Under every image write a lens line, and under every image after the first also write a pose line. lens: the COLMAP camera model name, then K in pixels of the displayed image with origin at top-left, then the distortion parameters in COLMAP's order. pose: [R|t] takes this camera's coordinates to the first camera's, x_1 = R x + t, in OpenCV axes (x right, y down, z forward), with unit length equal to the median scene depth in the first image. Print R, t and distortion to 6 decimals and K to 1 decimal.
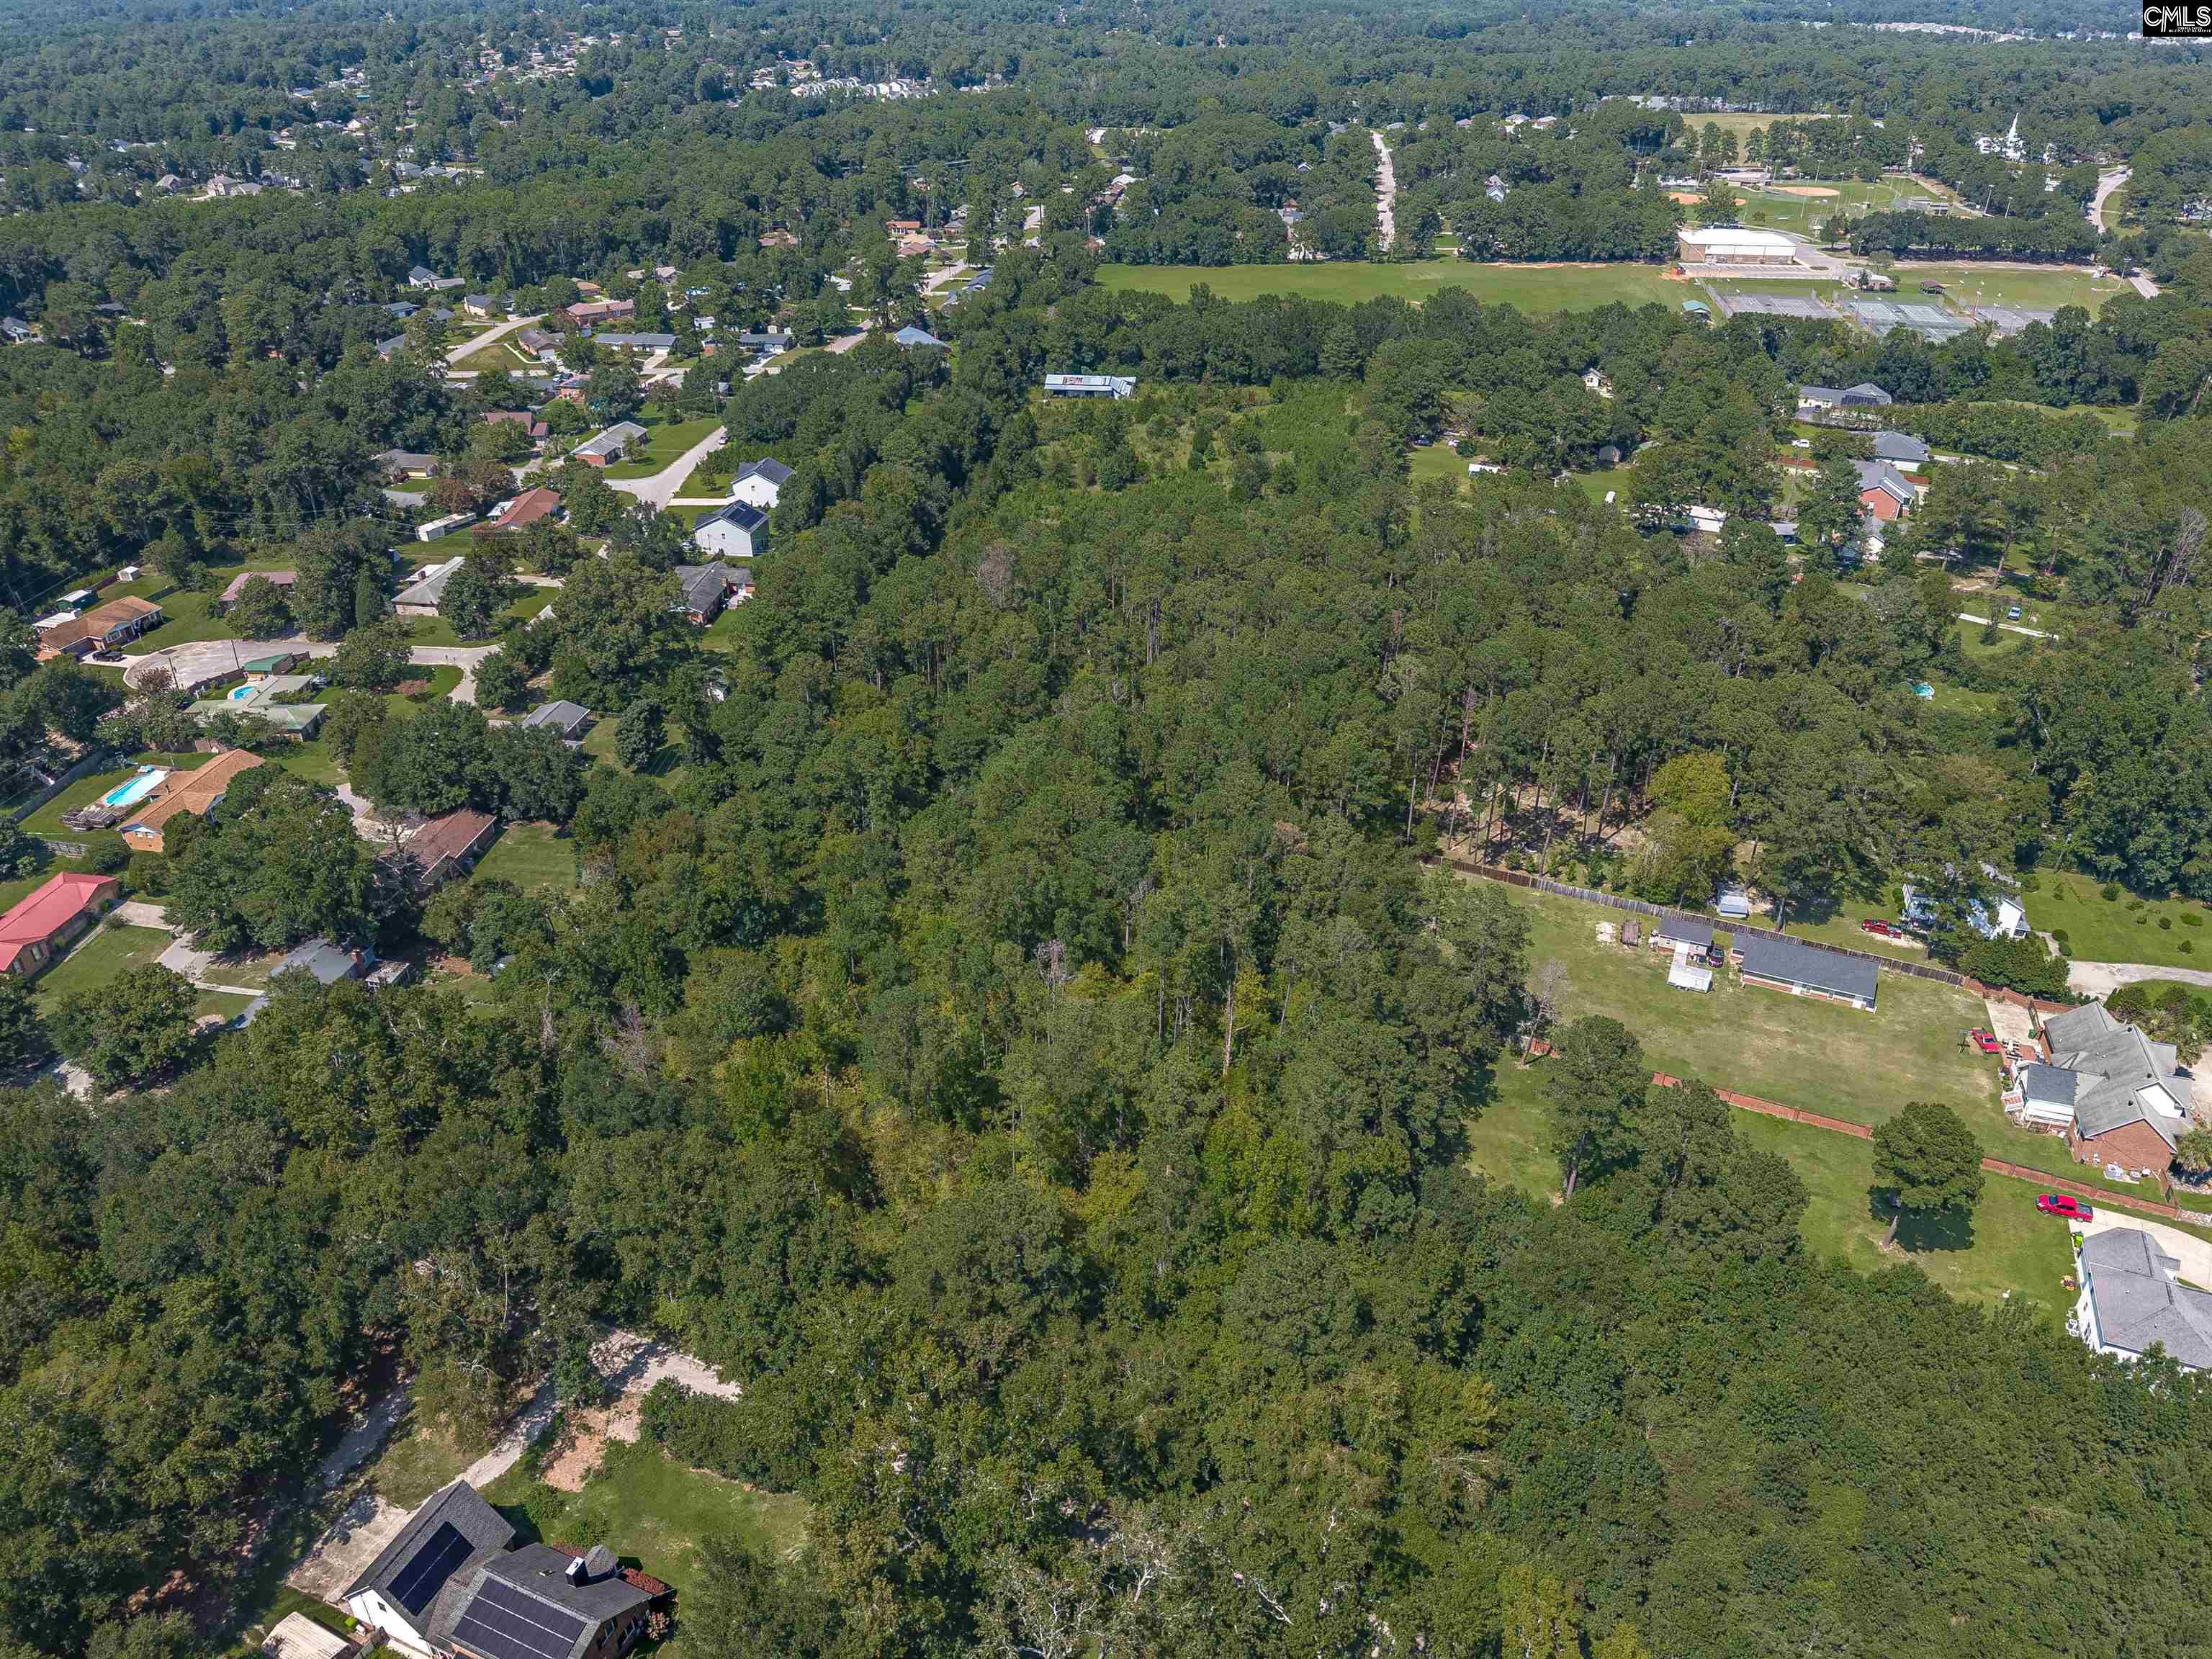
lens RADIAL K [[1553.0, 0, 1090.3], [0, 1553.0, 830.9], [0, 0, 1]] dist [-0.021501, -0.008615]
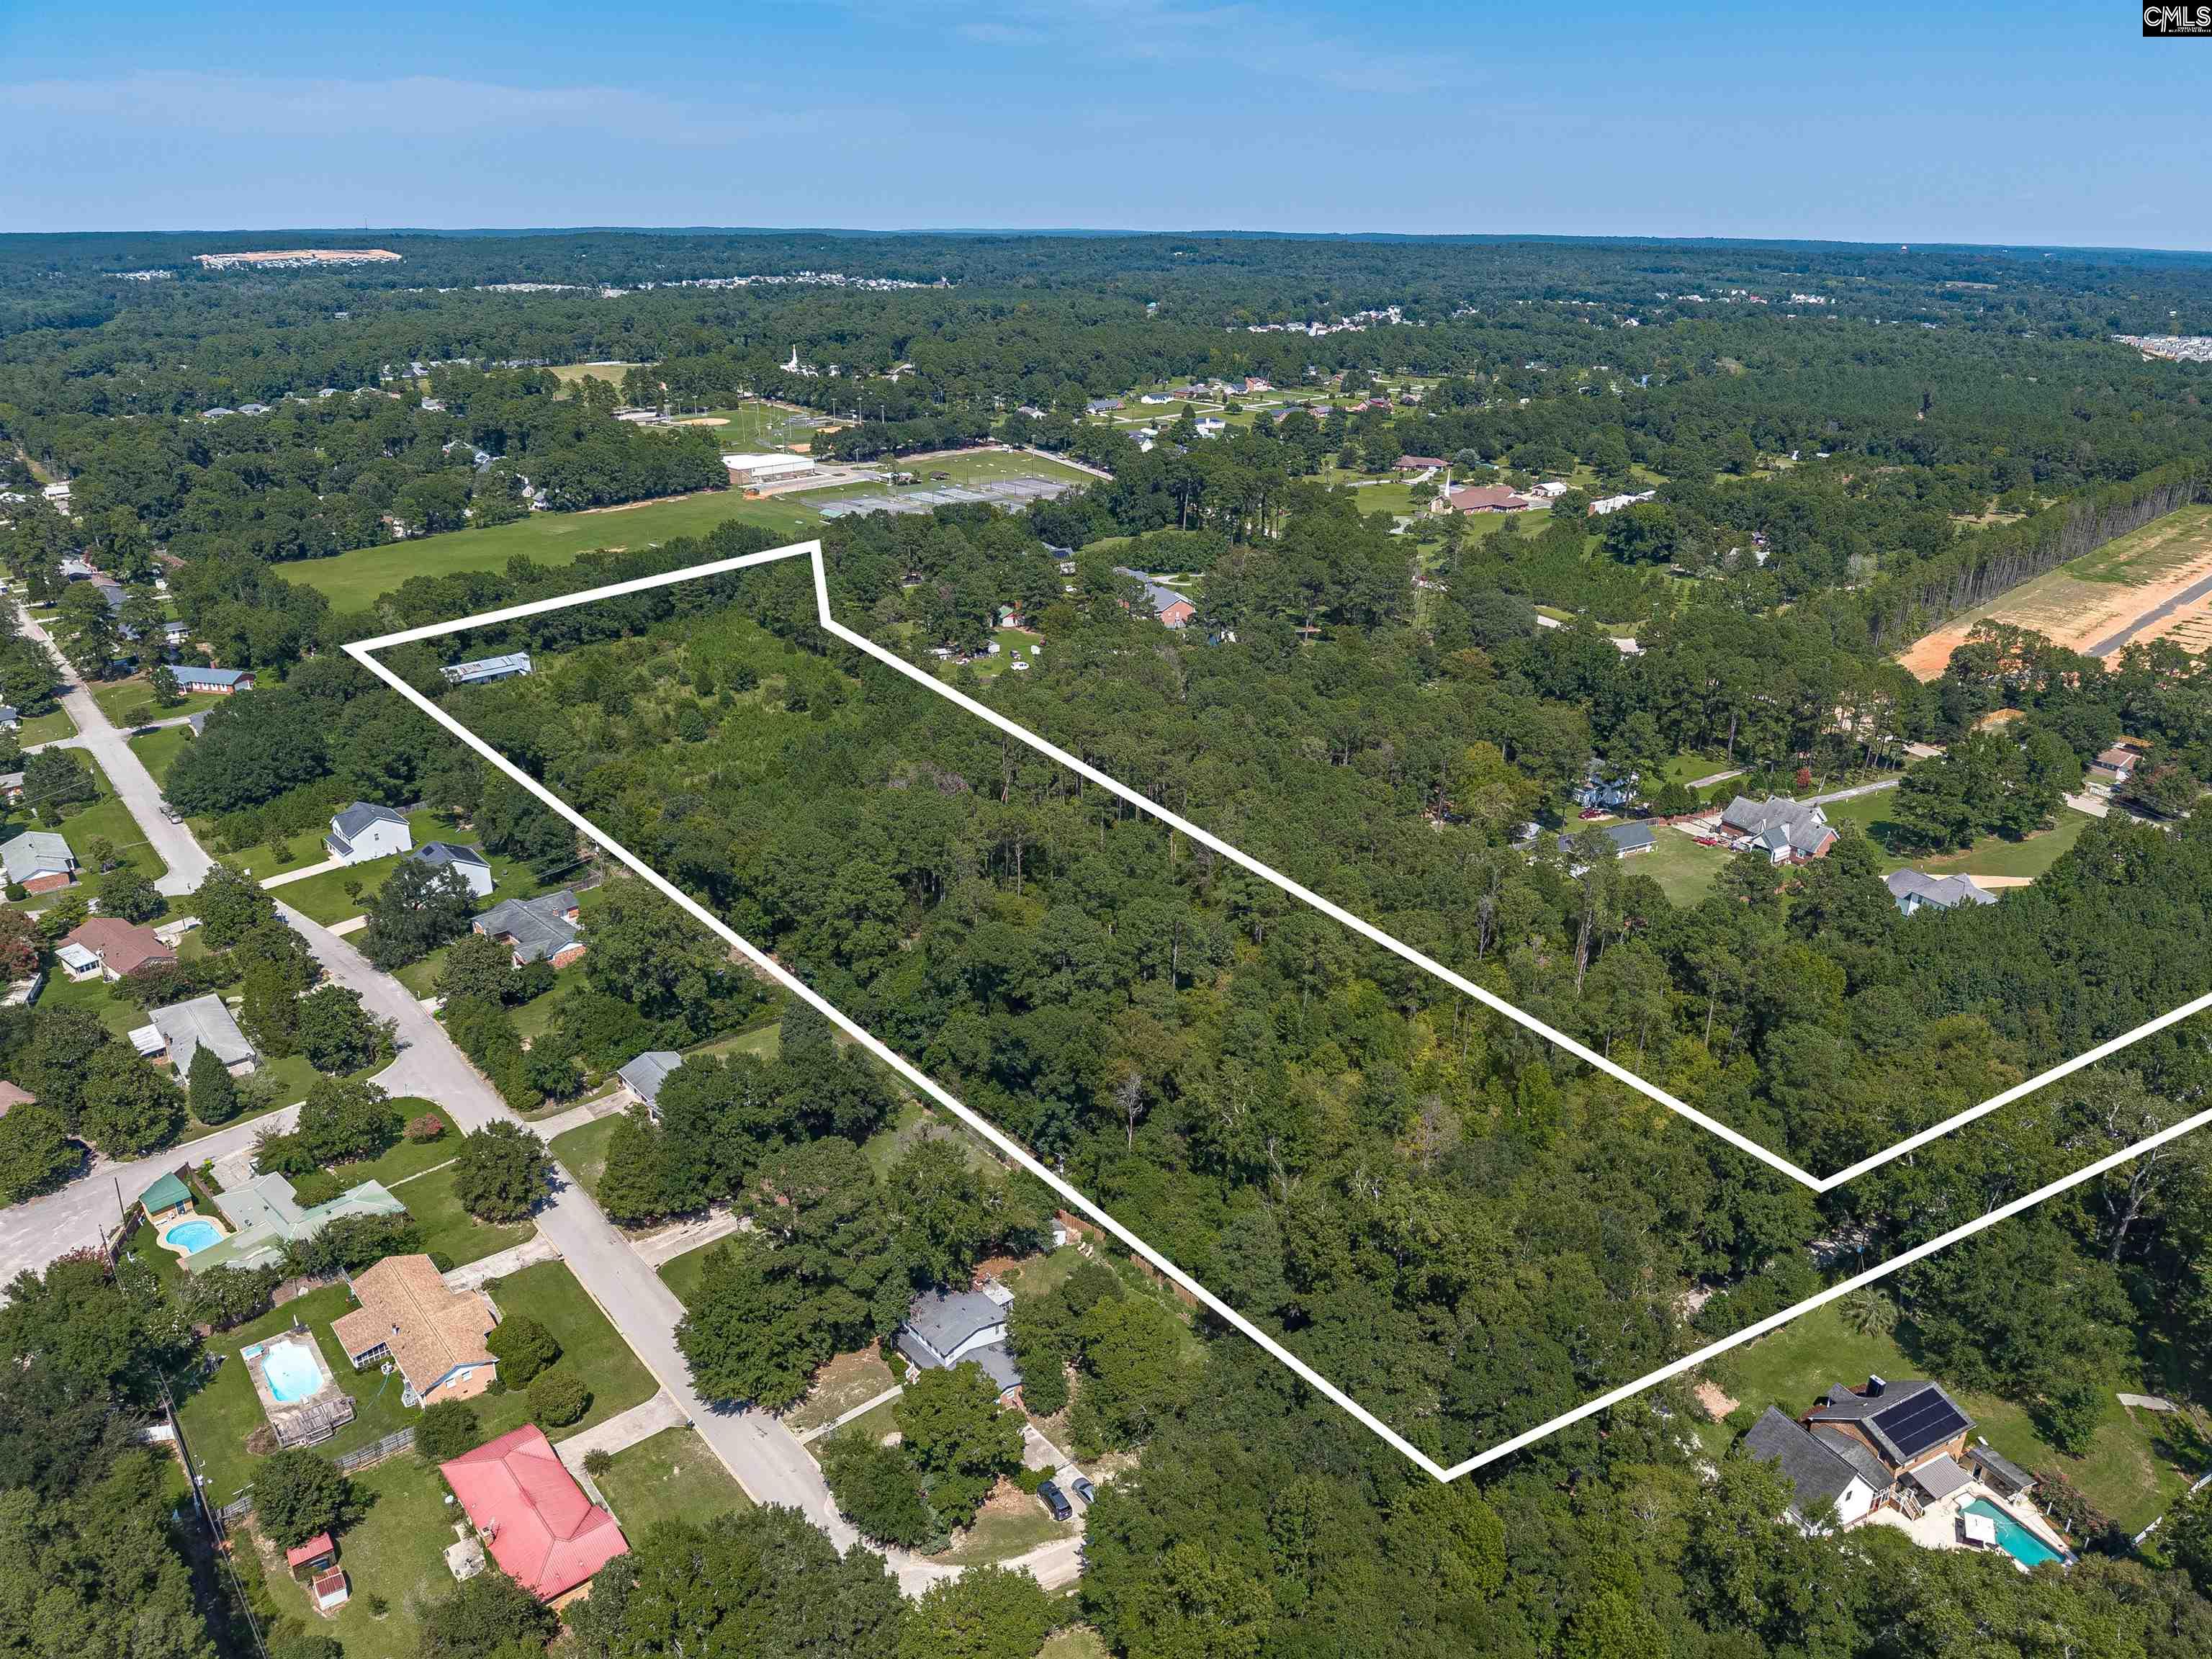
lens RADIAL K [[1553.4, 0, 1125.7], [0, 1553.4, 830.2], [0, 0, 1]] dist [-0.005738, -0.037836]
pose [[0.637818, -0.284384, 0.715762, -0.437059], [0.387409, 0.921669, 0.020973, -0.065449], [-0.665660, 0.263915, 0.698030, 0.108485]]
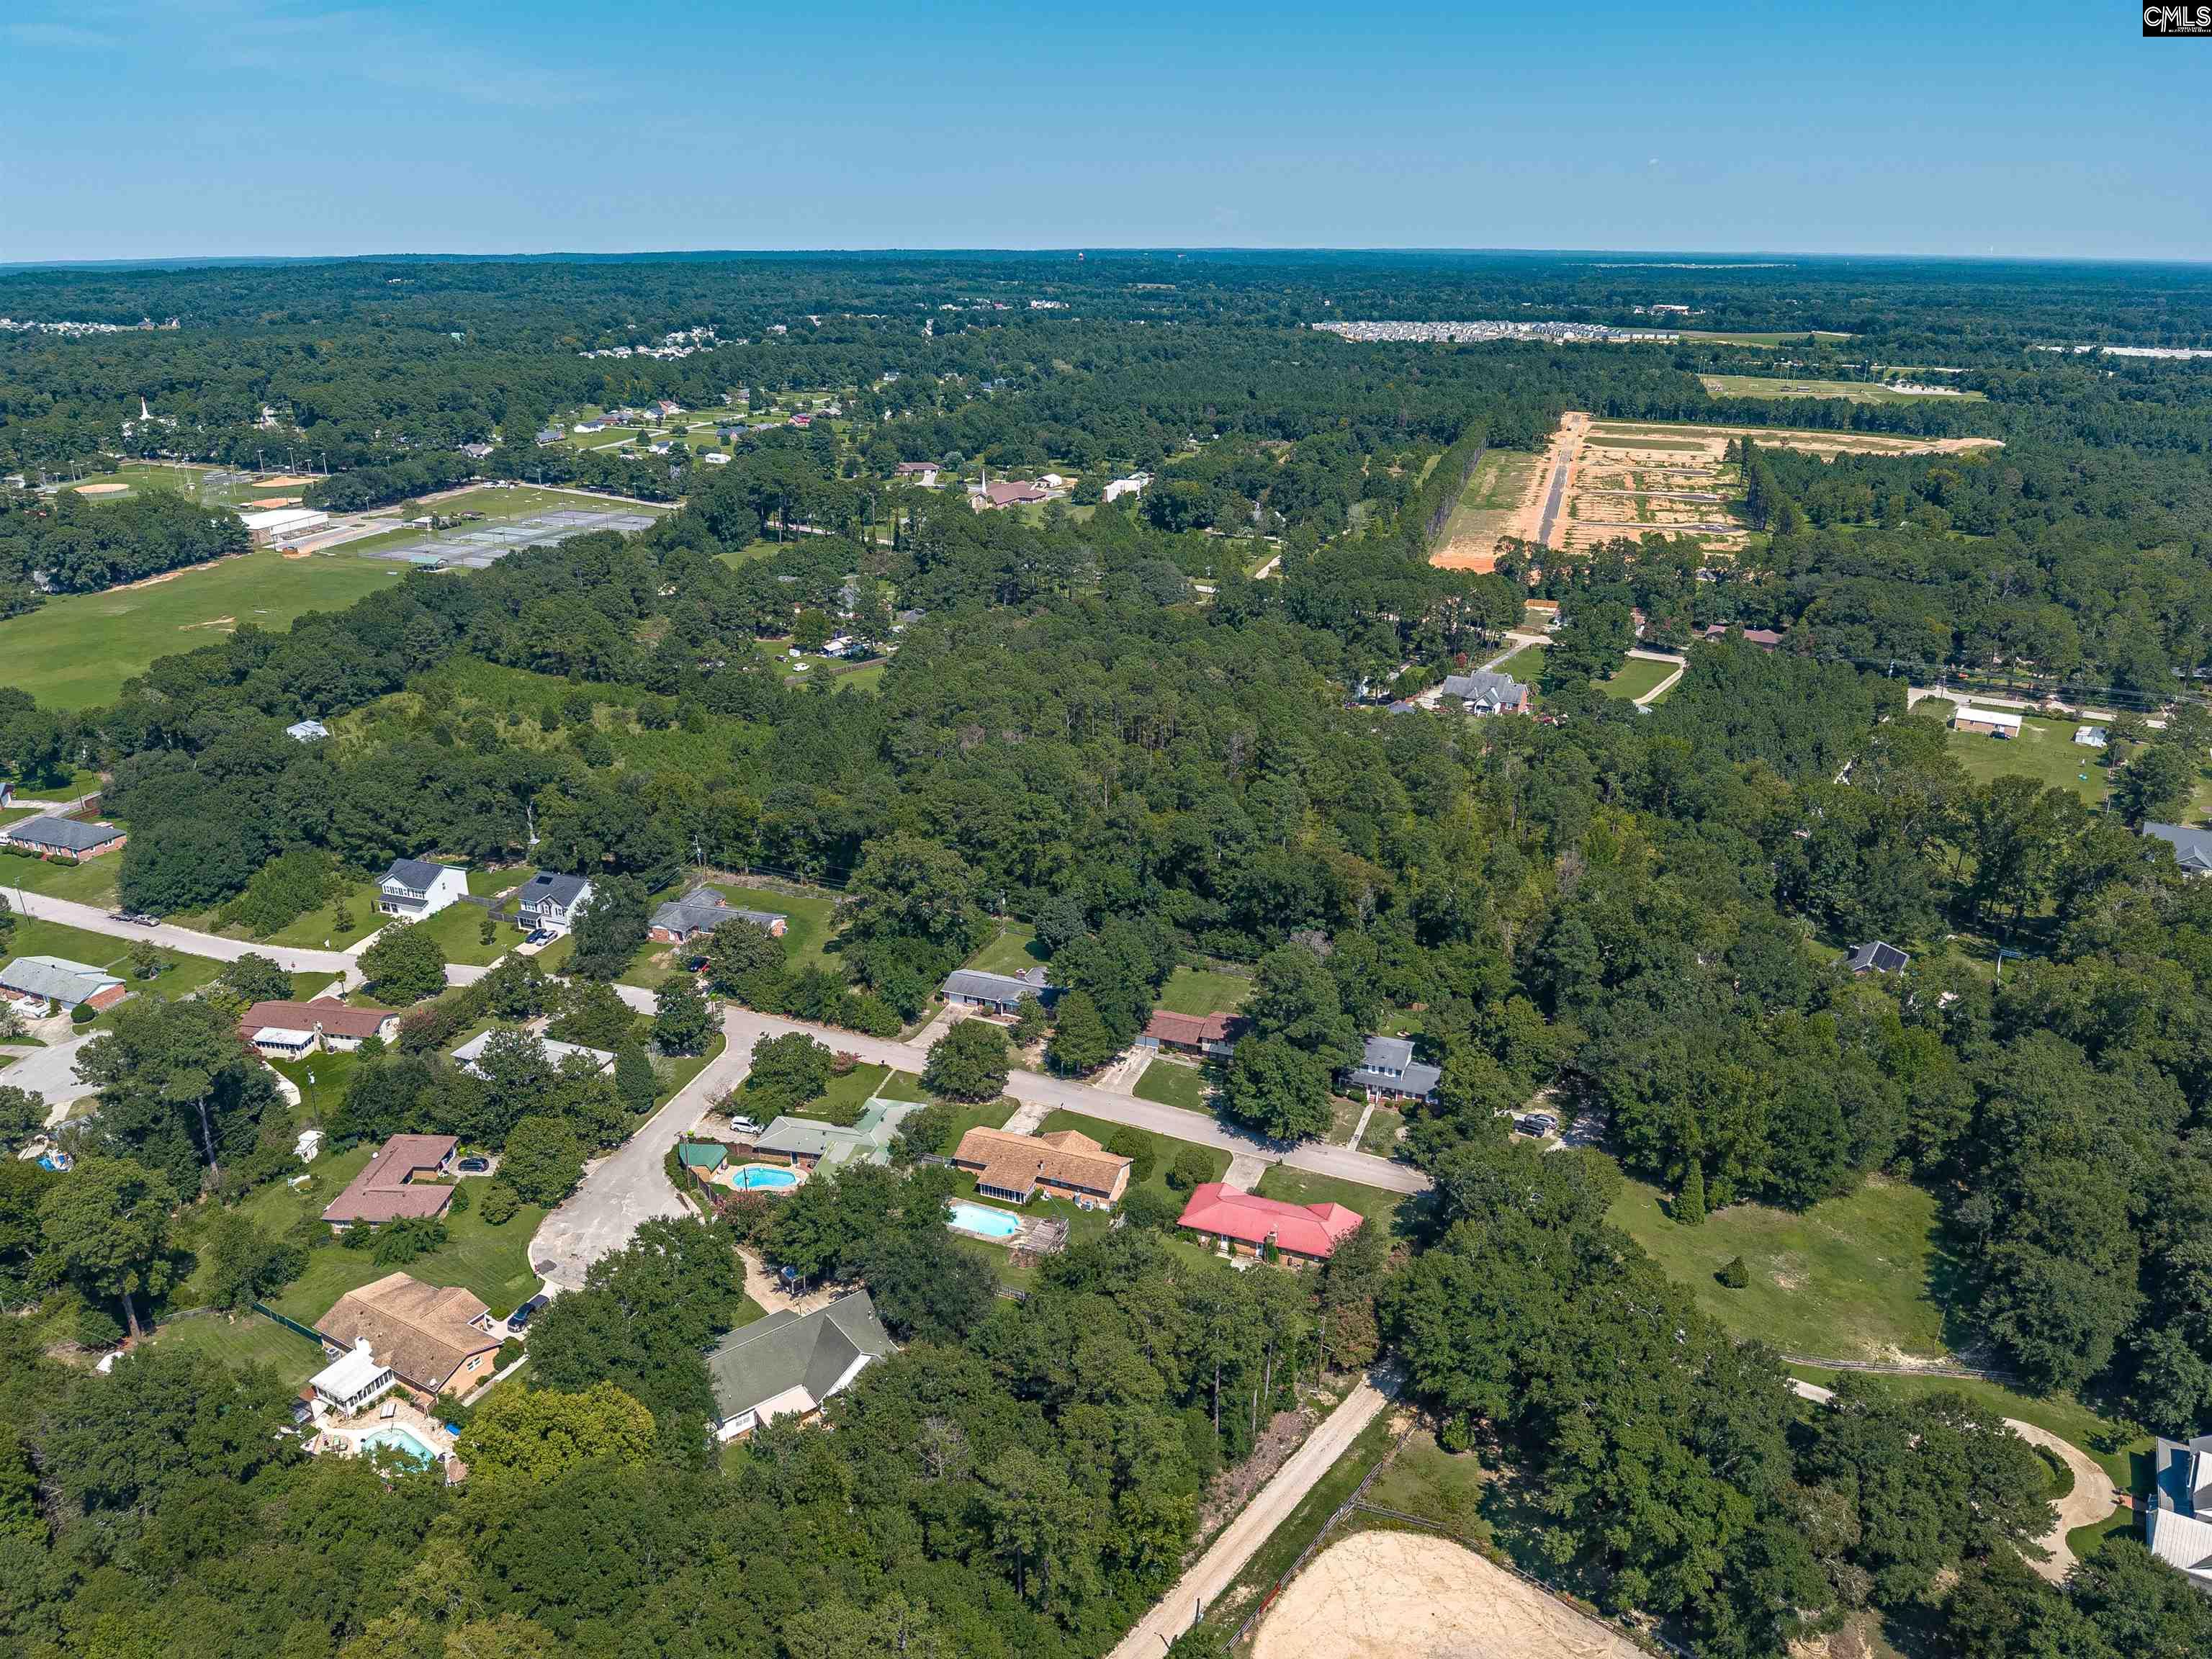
lens RADIAL K [[1526.5, 0, 1142.5], [0, 1526.5, 868.6], [0, 0, 1]] dist [-0.018723, -0.017242]
pose [[0.191060, -0.382656, 0.903919, -0.697411], [0.498050, 0.831329, 0.246655, -0.189931], [-0.845838, 0.403071, 0.349415, 0.297117]]
